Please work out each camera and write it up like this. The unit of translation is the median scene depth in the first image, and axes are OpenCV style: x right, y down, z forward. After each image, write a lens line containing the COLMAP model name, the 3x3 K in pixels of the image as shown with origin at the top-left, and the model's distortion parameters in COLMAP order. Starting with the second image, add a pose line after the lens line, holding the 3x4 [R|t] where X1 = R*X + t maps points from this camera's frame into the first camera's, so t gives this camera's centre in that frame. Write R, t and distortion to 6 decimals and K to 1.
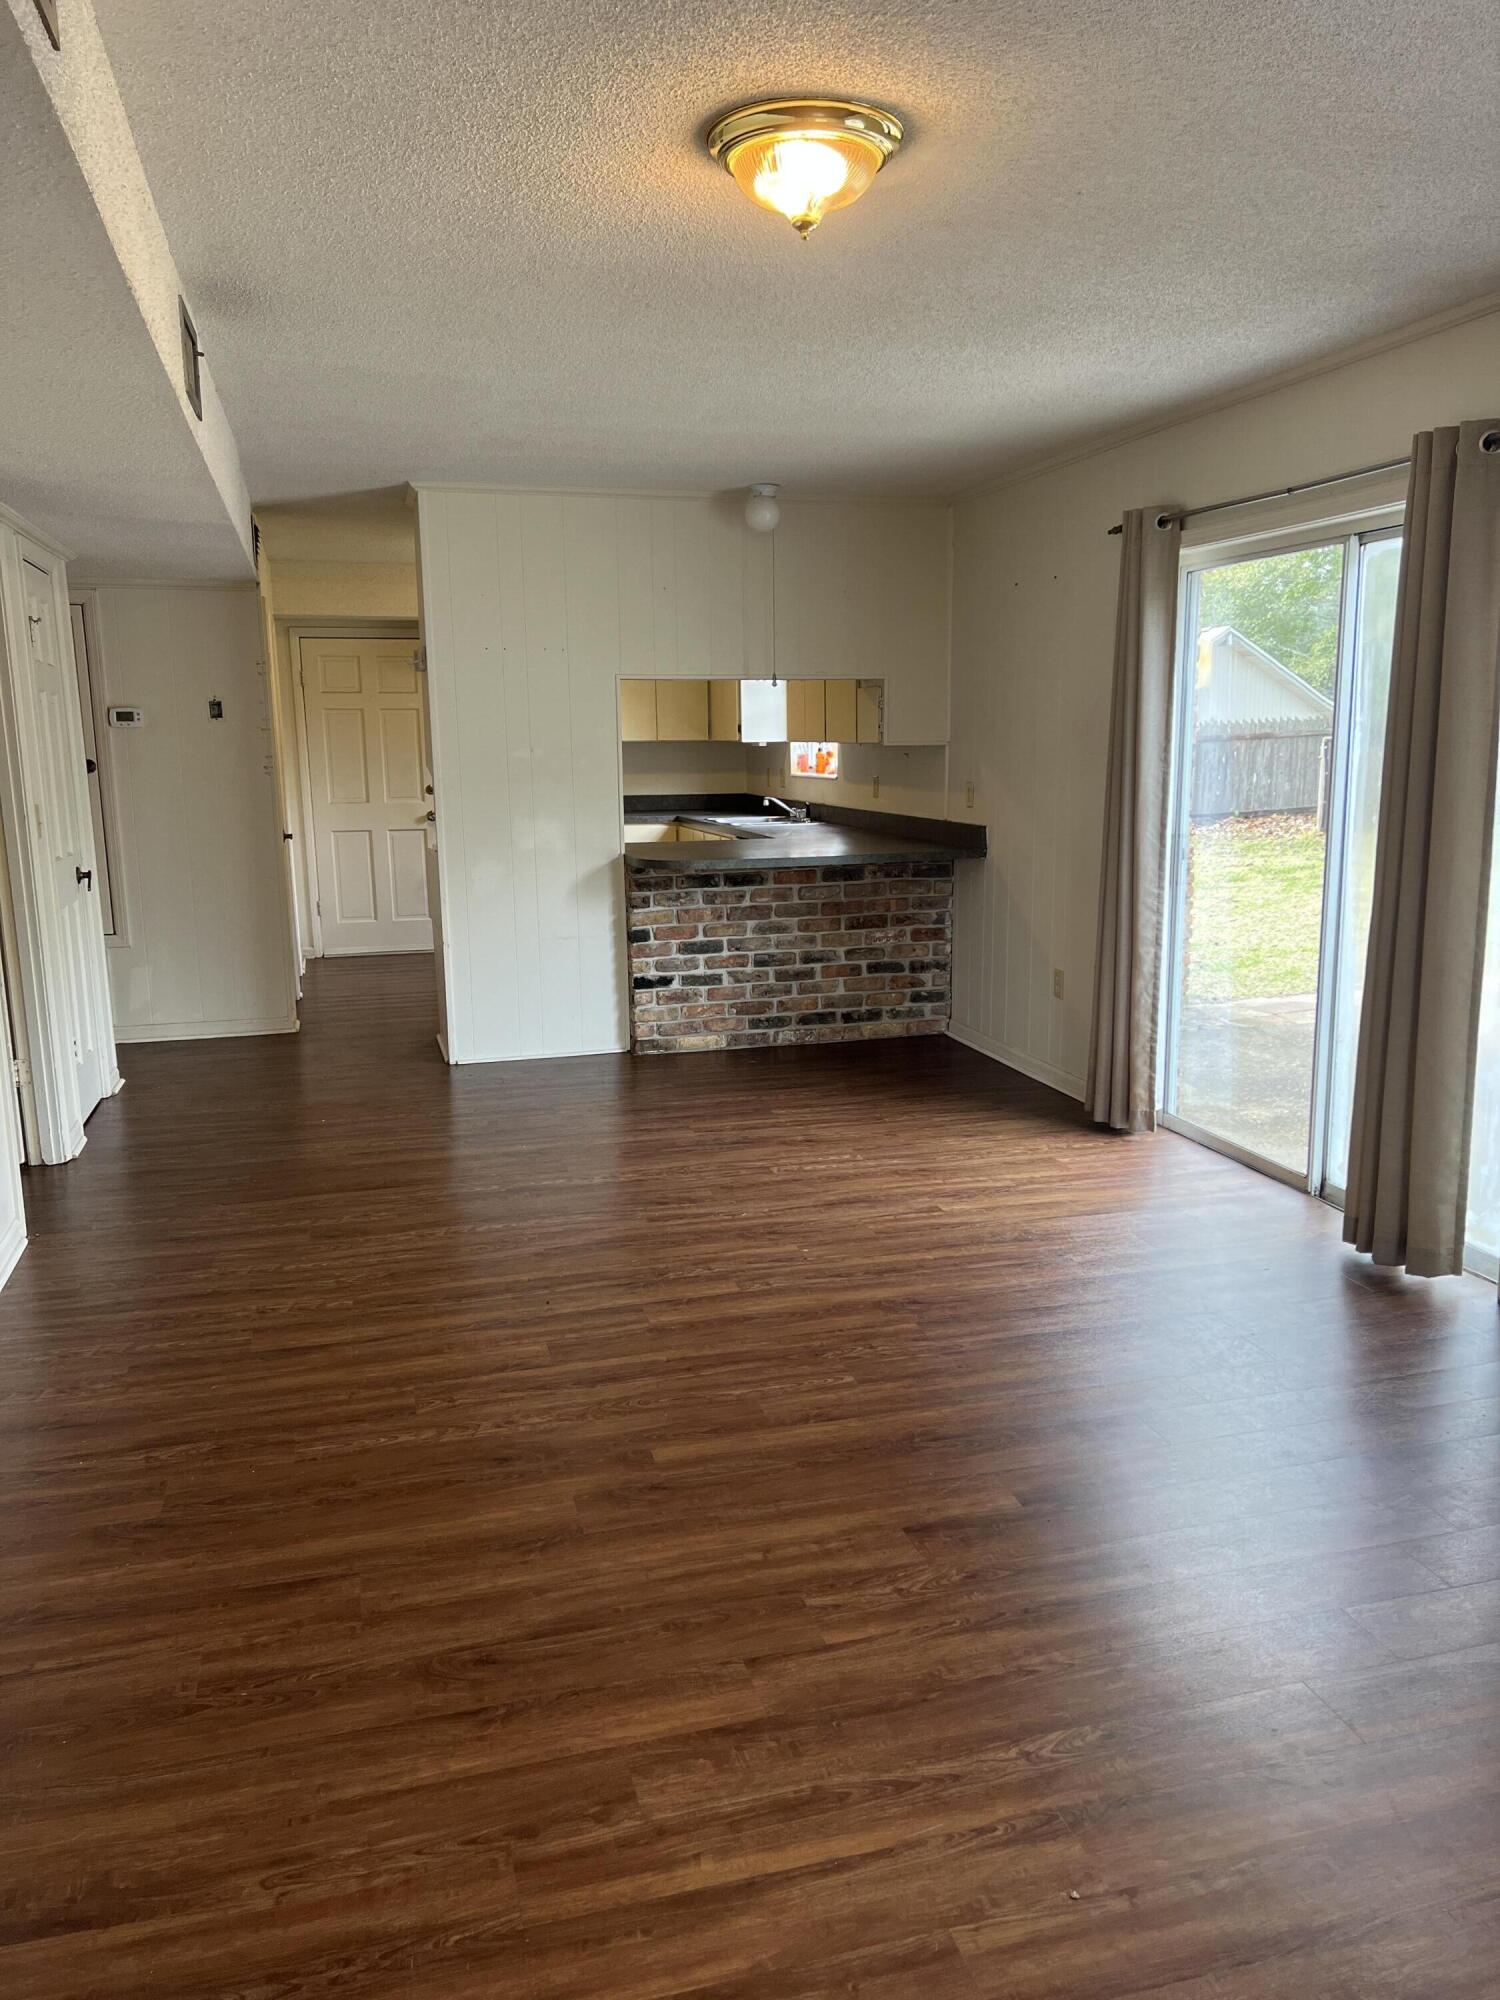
lens RADIAL K [[1500.4, 0, 755.8], [0, 1500.4, 1007.9], [0, 0, 1]] dist [0.098688, -0.095013]
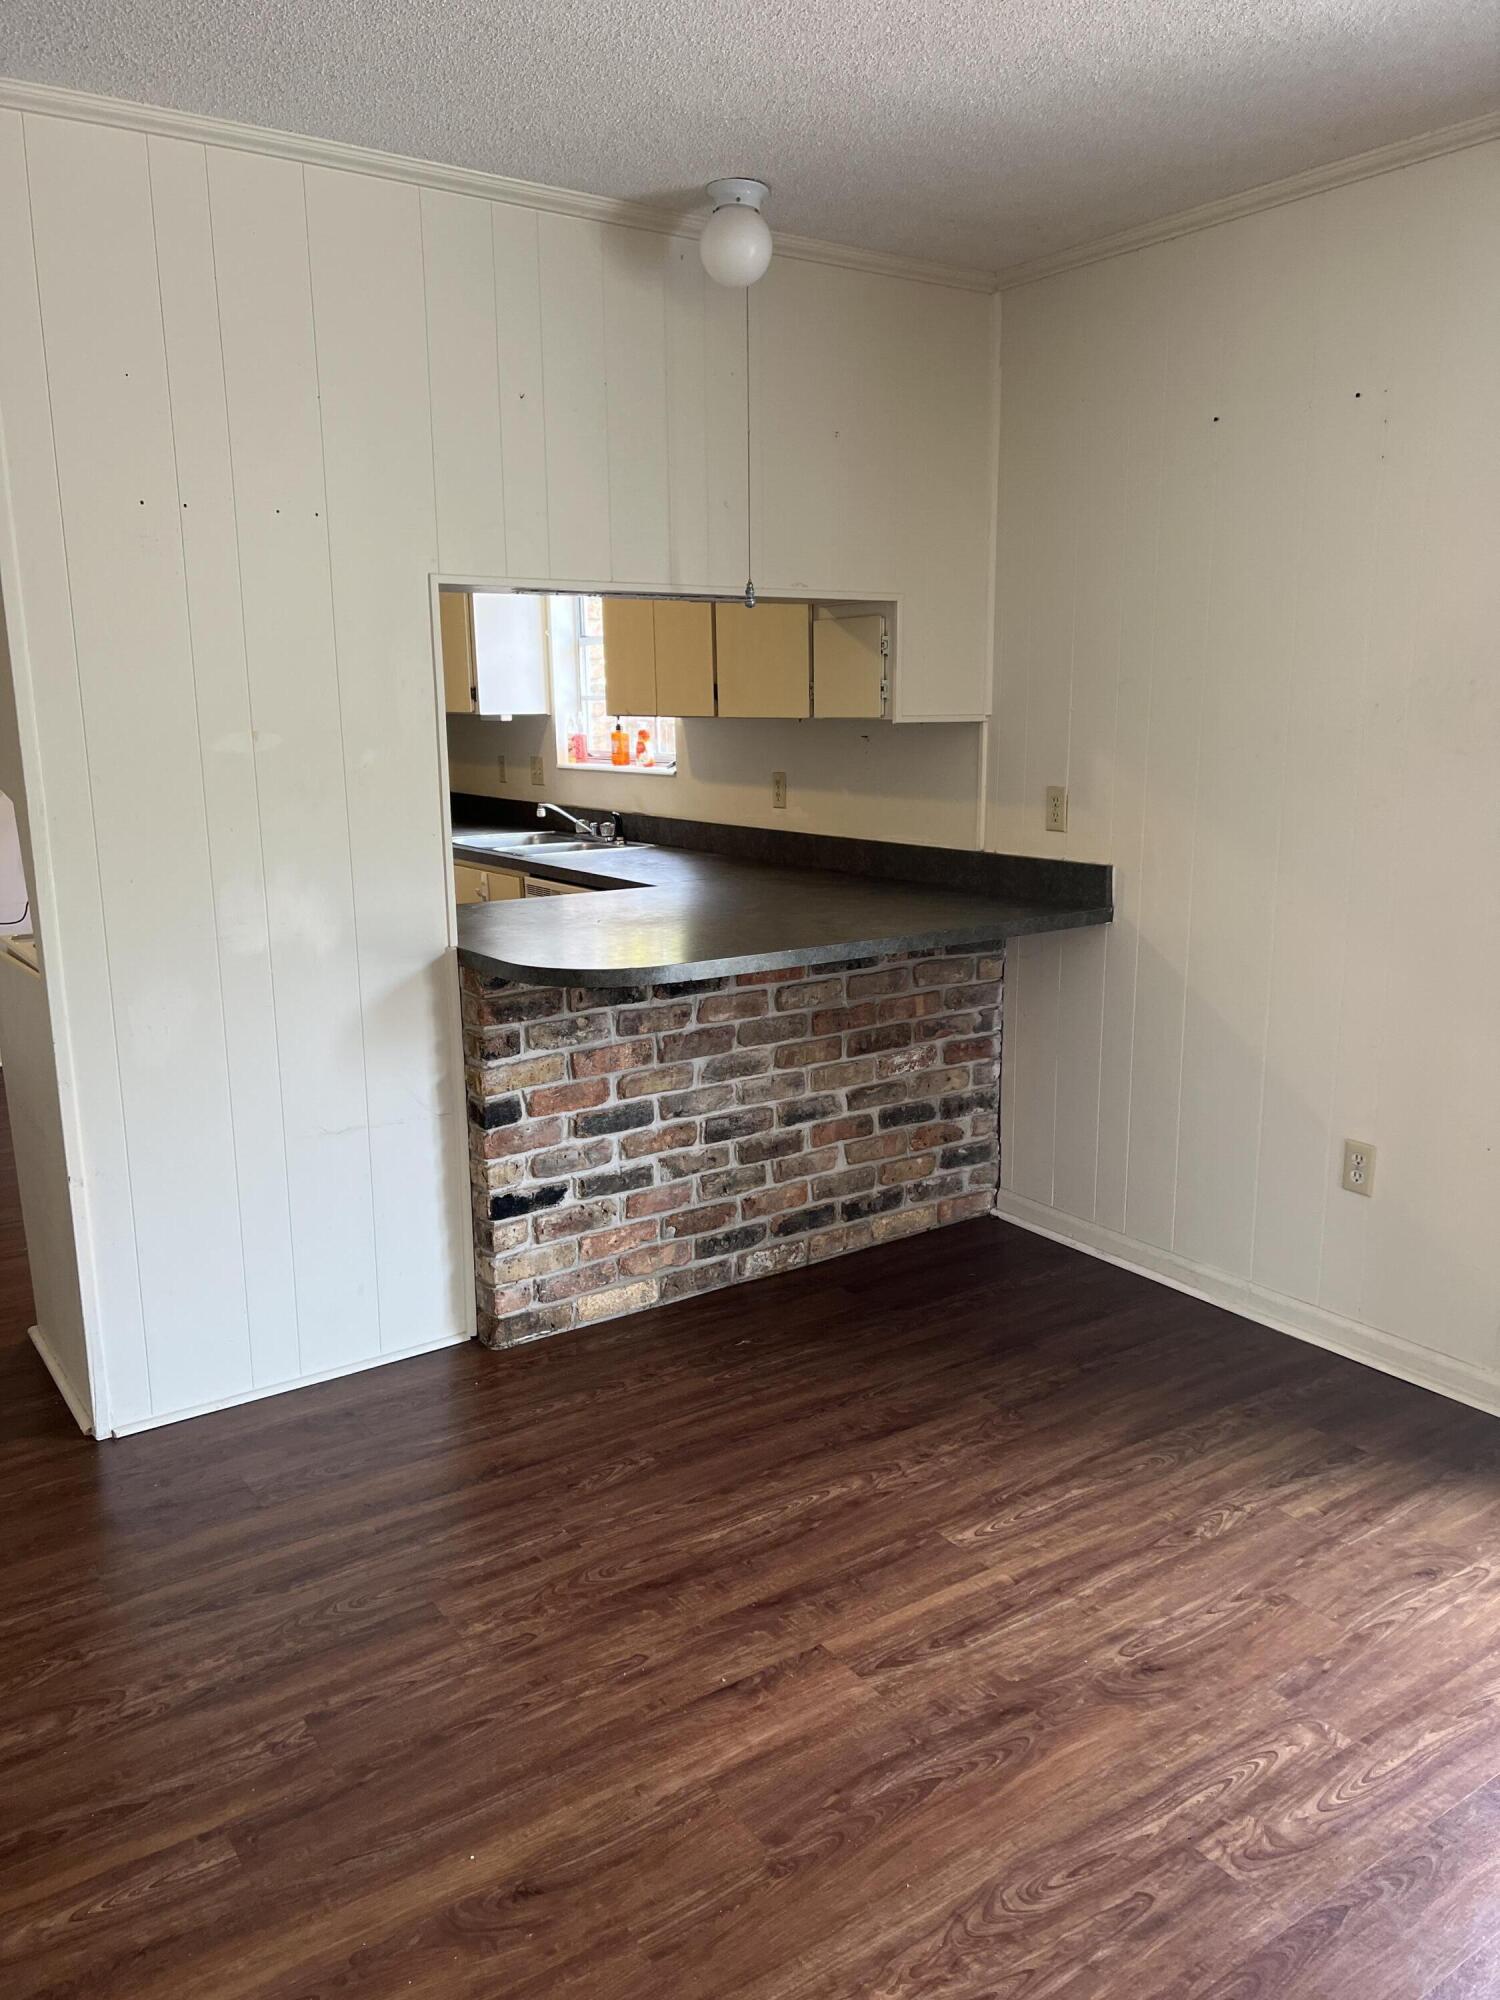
lens RADIAL K [[1500.4, 0, 784.9], [0, 1500.4, 998.1], [0, 0, 1]] dist [0.098688, -0.095013]
pose [[0.939552, -0.062193, 0.336712, -0.148672], [0.058523, 0.998064, 0.021049, -0.087484], [-0.337369, -0.000071, 0.941372, 0.493191]]
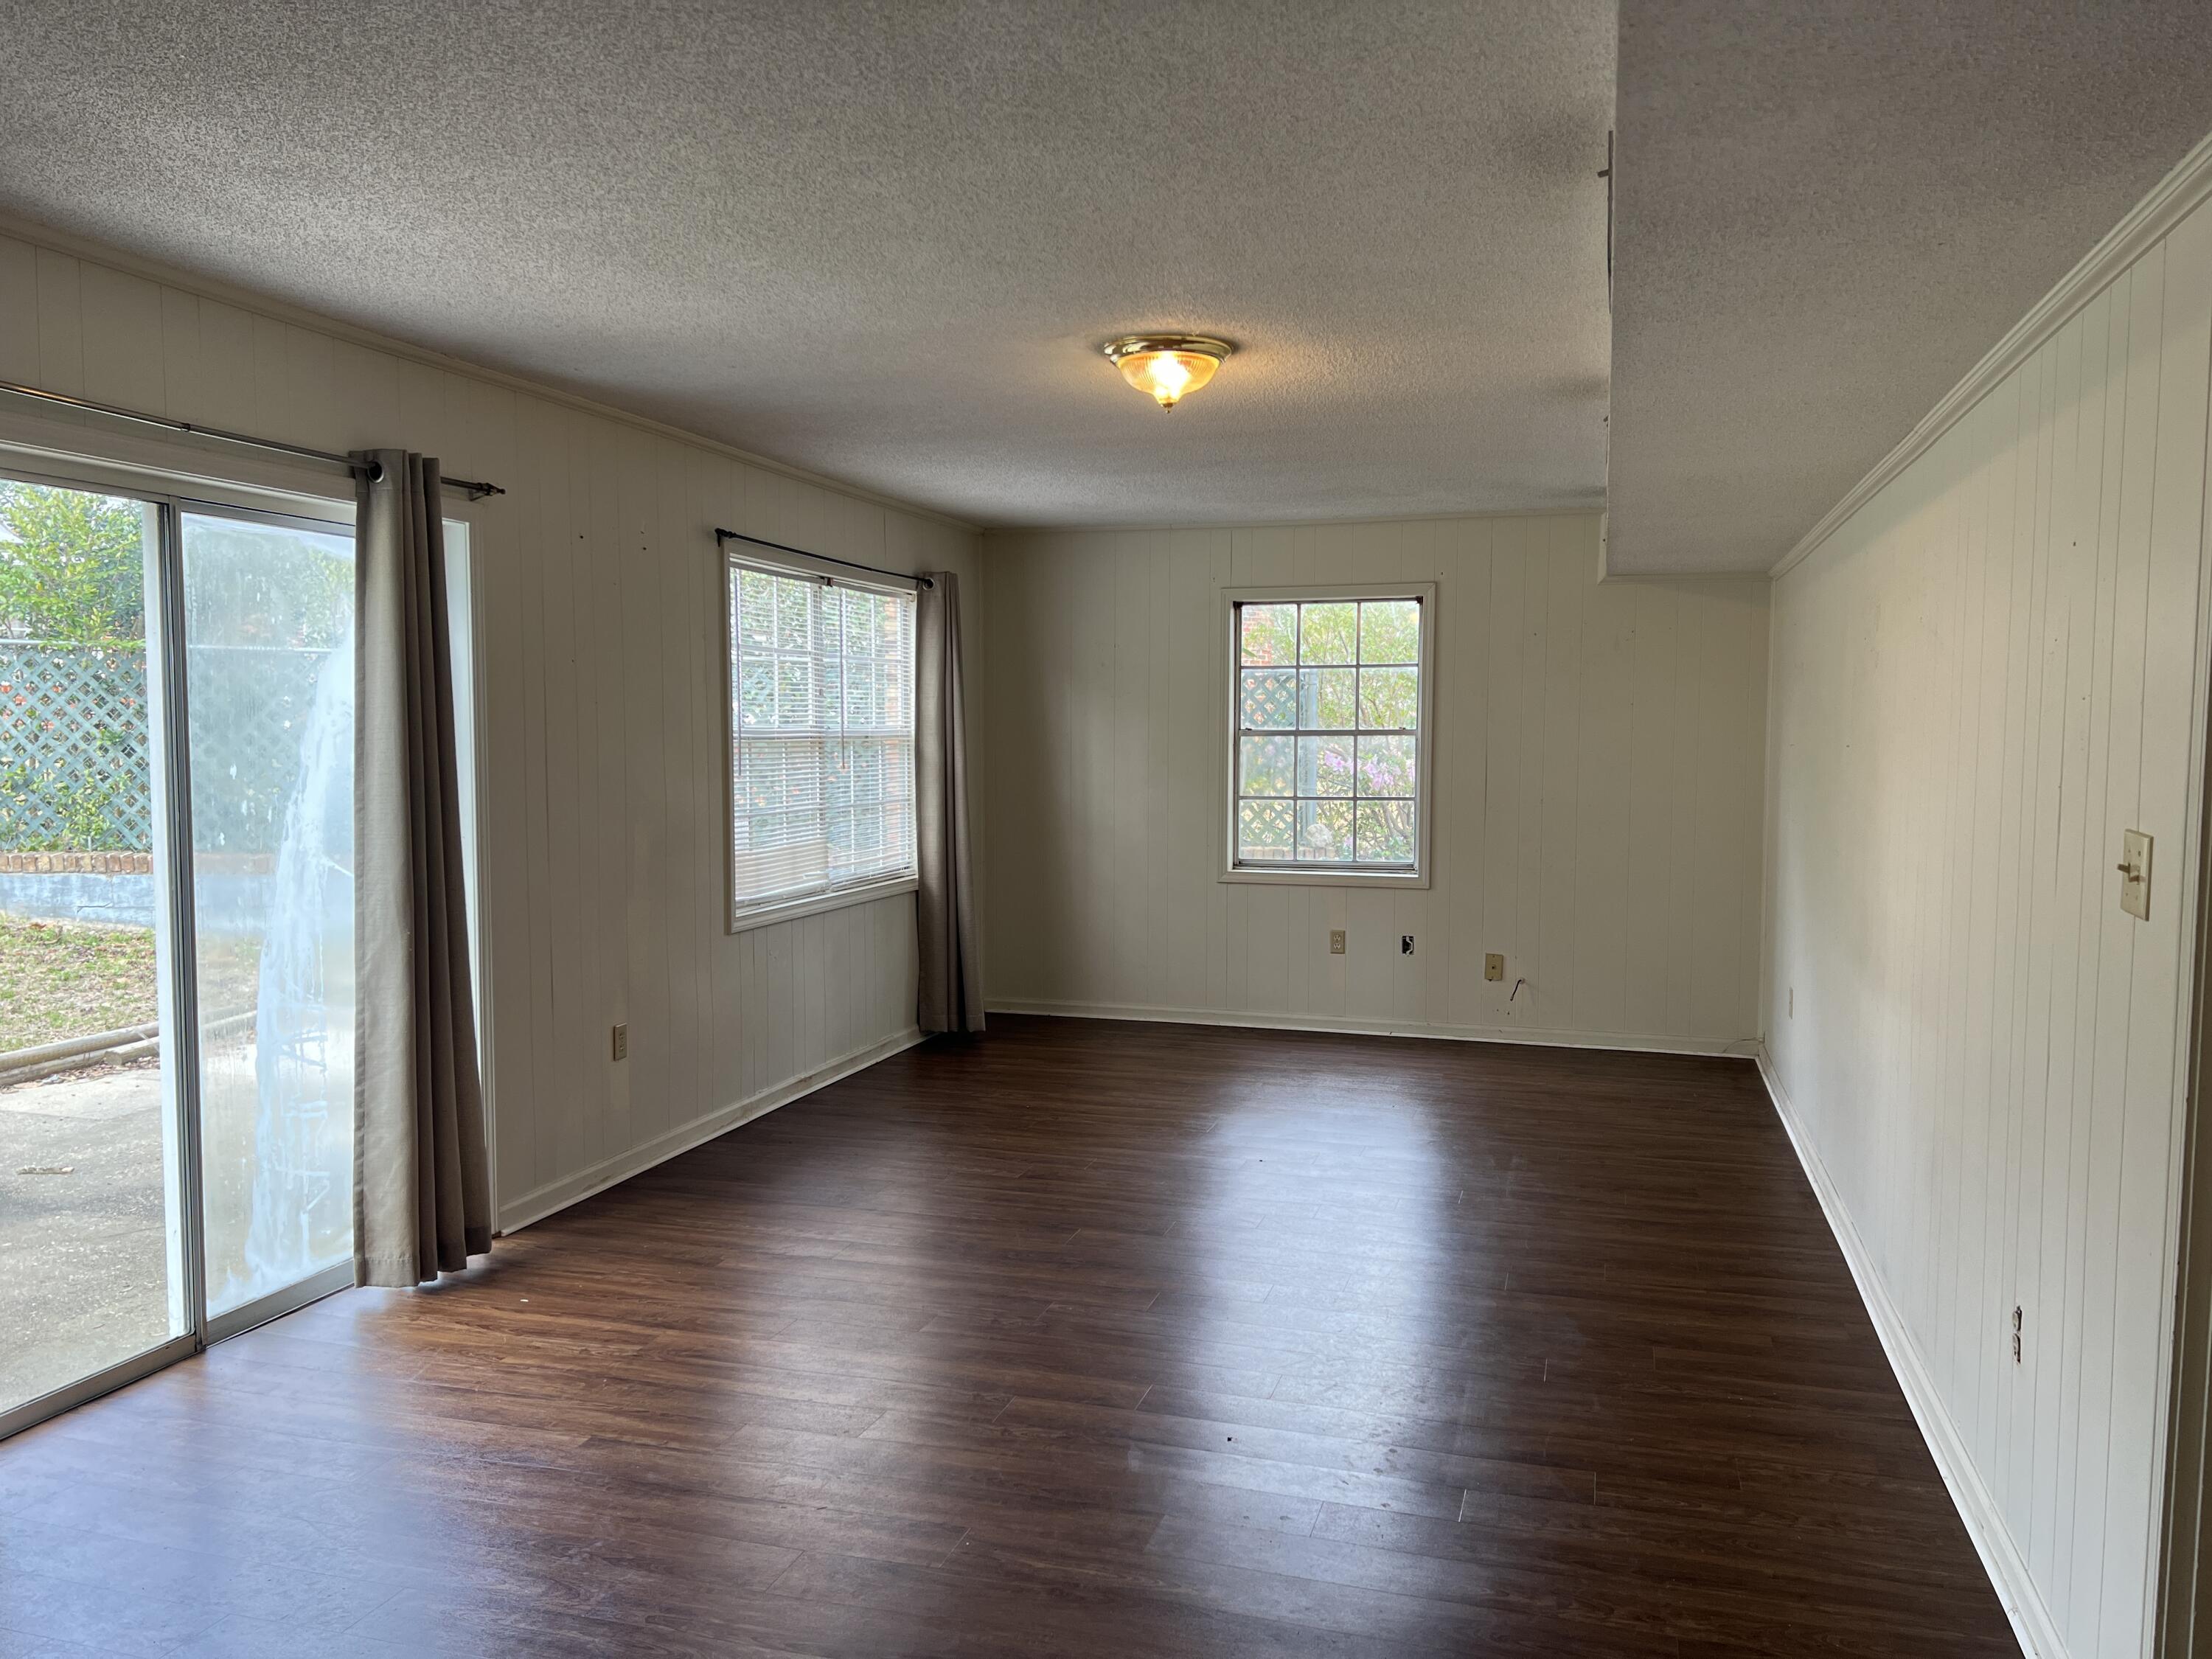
lens RADIAL K [[1659.4, 0, 1108.0], [0, 1659.4, 834.4], [0, 0, 1]] dist [0.098688, -0.095013]
pose [[-0.843750, -0.036634, 0.535485, -0.314125], [0.095630, 0.971445, 0.217141, -0.182062], [-0.528149, 0.234421, -0.816153, 0.960129]]
